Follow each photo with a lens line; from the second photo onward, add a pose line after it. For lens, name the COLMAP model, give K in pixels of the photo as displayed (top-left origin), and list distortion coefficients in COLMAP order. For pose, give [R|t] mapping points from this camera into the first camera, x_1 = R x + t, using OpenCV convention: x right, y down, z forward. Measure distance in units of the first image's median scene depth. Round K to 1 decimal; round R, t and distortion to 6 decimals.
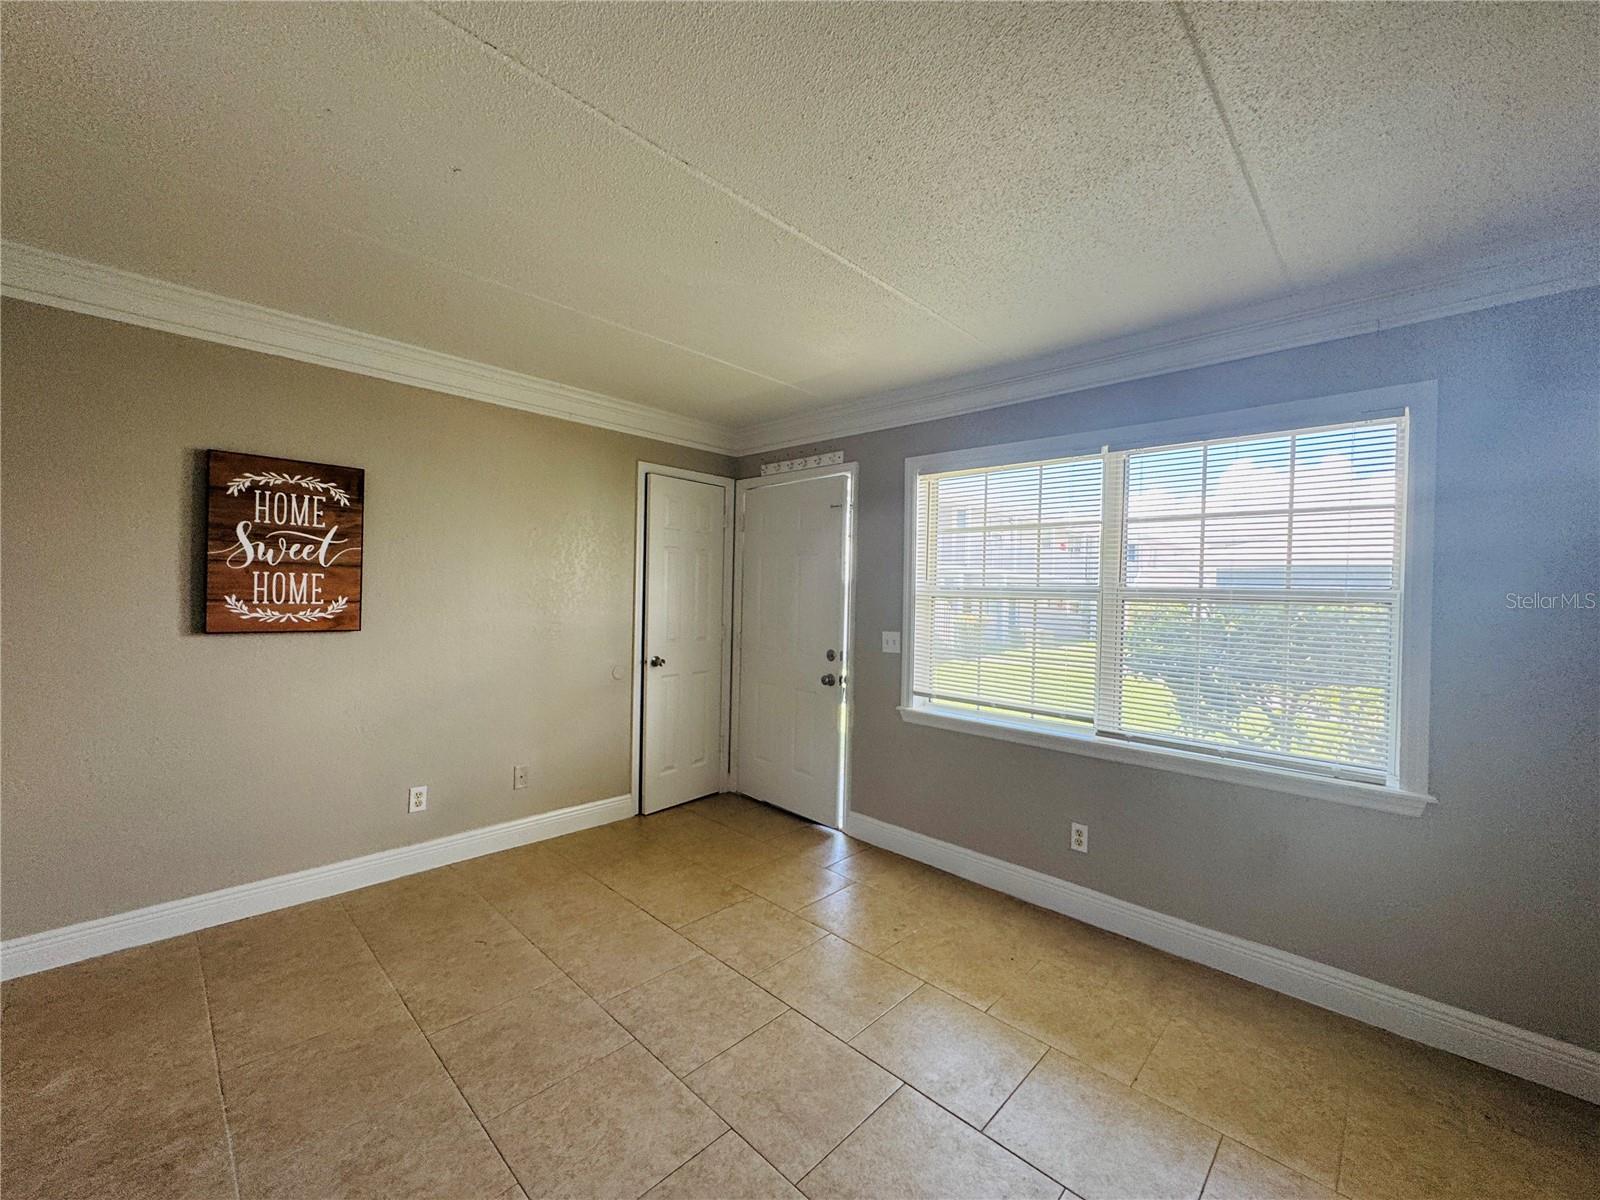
lens RADIAL K [[634.9, 0, 810.0], [0, 634.9, 596.7], [0, 0, 1]] dist [-0.000265, -0.000024]
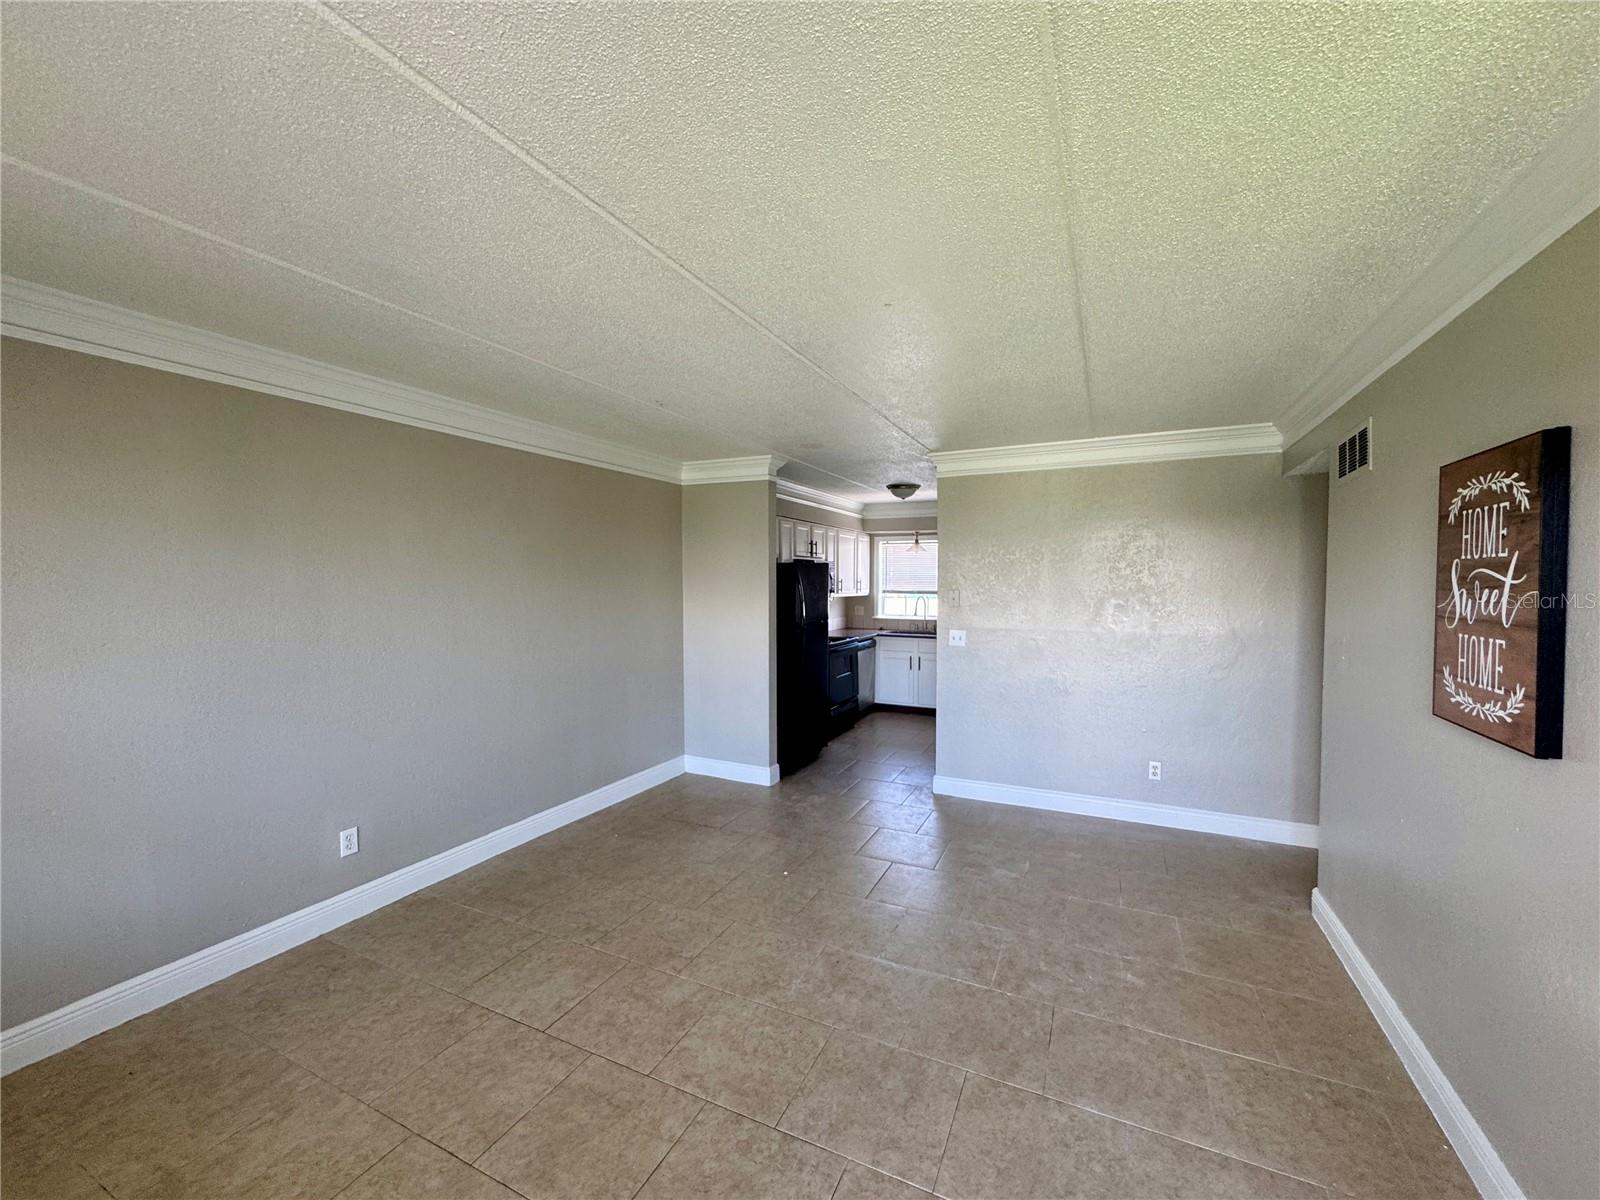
lens RADIAL K [[634.9, 0, 794.6], [0, 634.9, 594.4], [0, 0, 1]] dist [-0.000265, -0.000024]
pose [[-0.954862, -0.019055, -0.296438, -0.009330], [-0.026047, 0.999467, 0.019658, -0.072618], [0.295905, 0.026492, -0.954850, 1.376913]]
